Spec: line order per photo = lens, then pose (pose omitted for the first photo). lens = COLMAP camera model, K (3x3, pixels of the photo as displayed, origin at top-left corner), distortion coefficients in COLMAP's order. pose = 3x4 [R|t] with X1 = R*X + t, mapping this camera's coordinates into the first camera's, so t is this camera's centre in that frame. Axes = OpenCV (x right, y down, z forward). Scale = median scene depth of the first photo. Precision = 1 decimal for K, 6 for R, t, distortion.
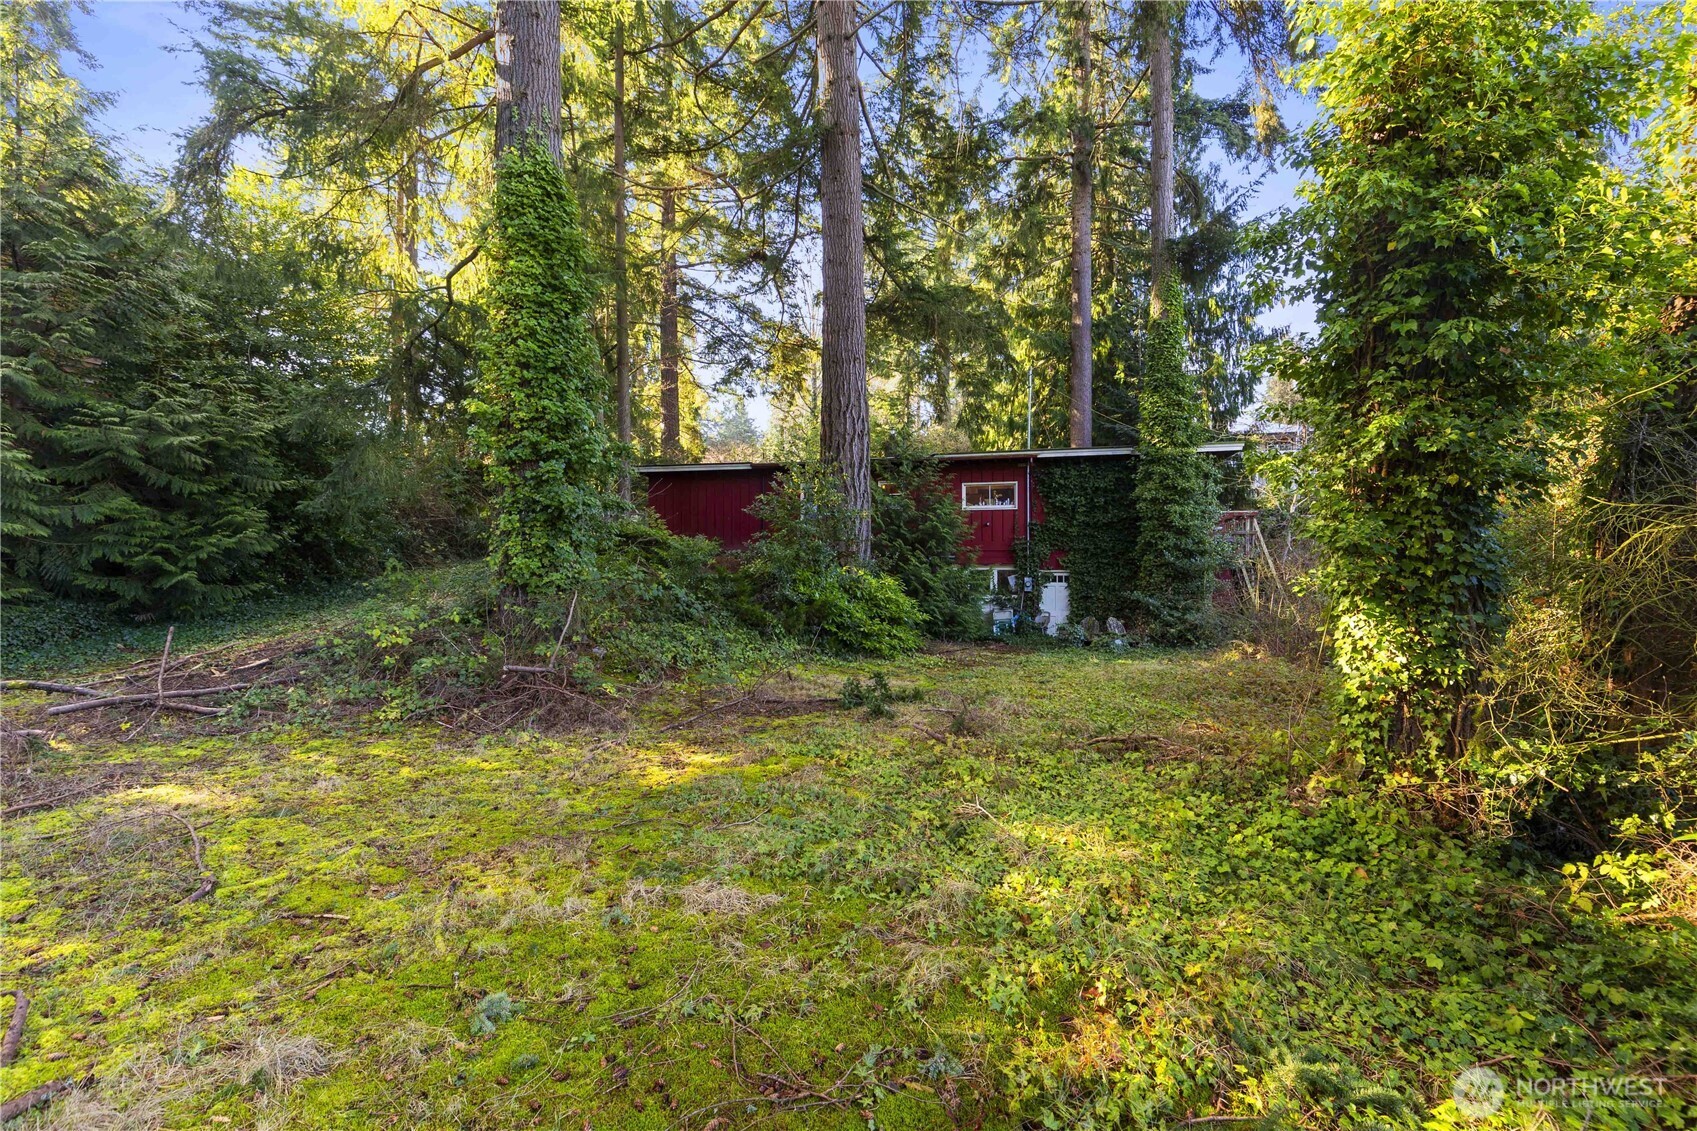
lens RADIAL K [[761.1, 0, 852.4], [0, 761.1, 565.9], [0, 0, 1]] dist [0.002622, -0.000310]
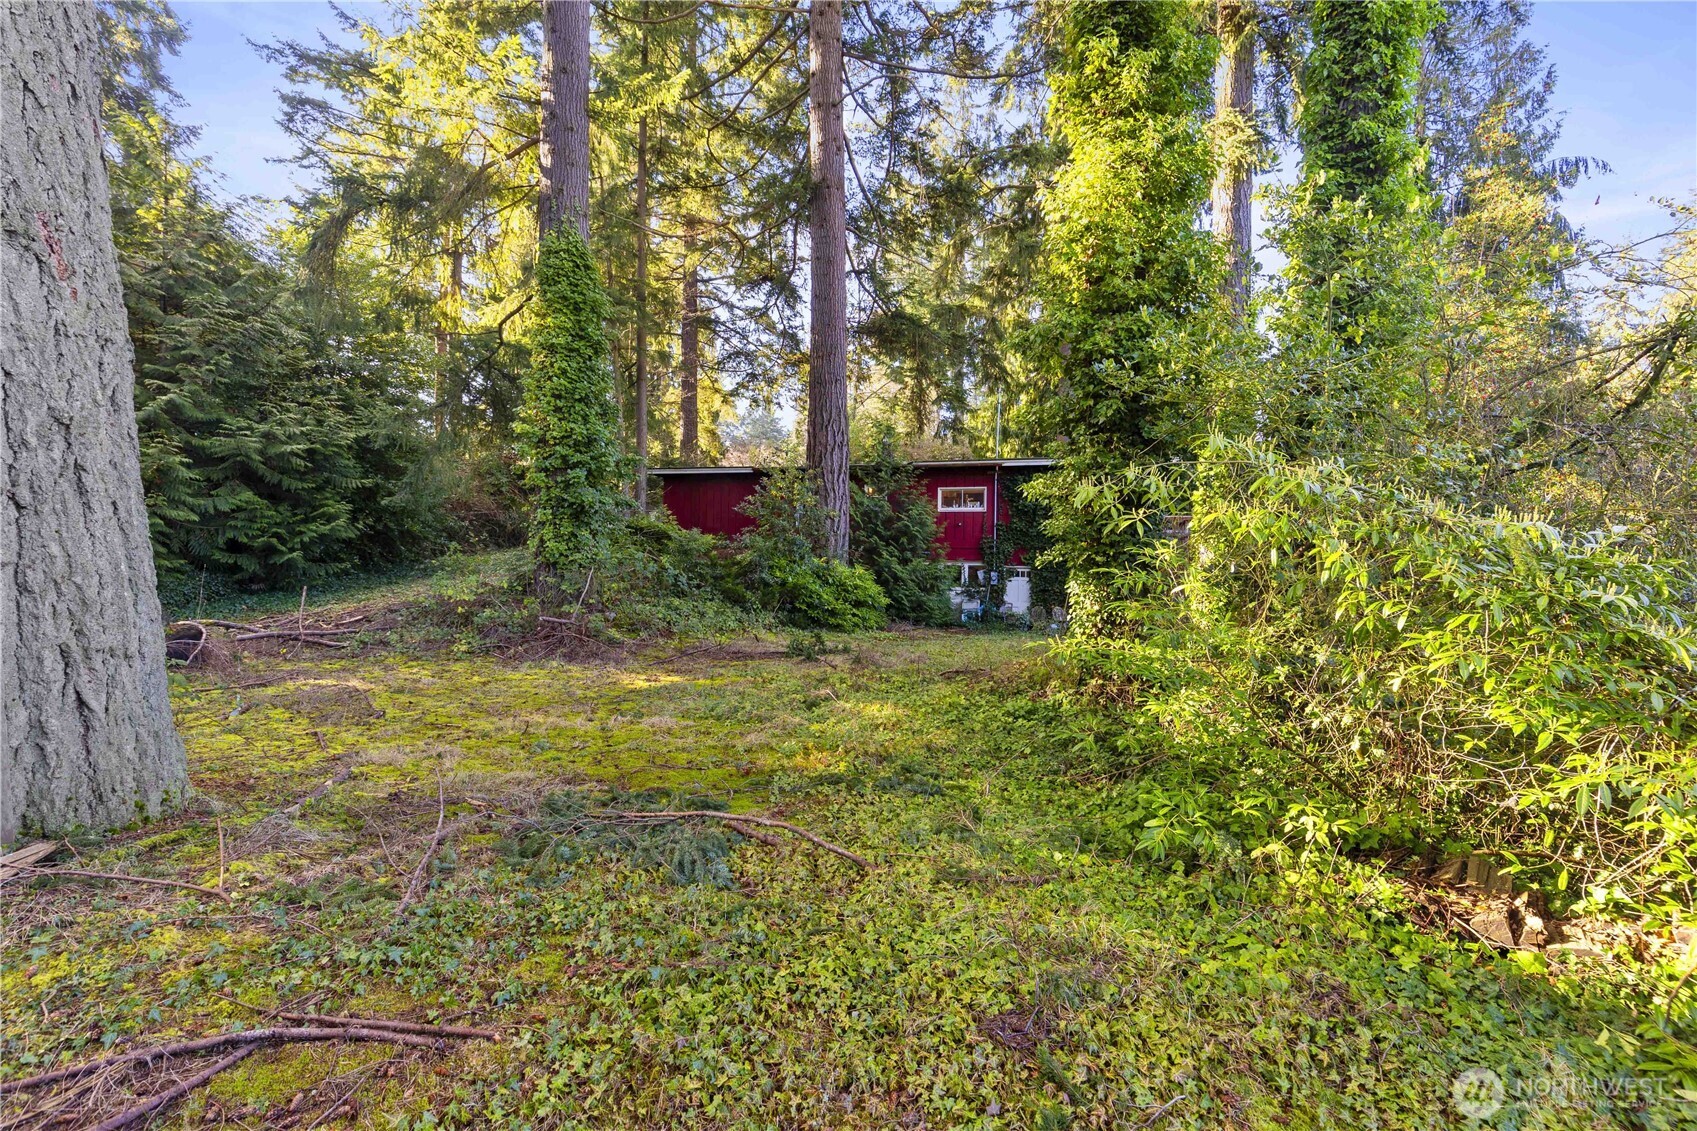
lens RADIAL K [[761.1, 0, 845.0], [0, 761.1, 563.7], [0, 0, 1]] dist [0.002622, -0.000310]
pose [[0.999065, 0.016424, -0.039991, 0.078897], [-0.016568, 0.999857, -0.003269, 0.014347], [0.039931, 0.003928, 0.999195, -0.188877]]
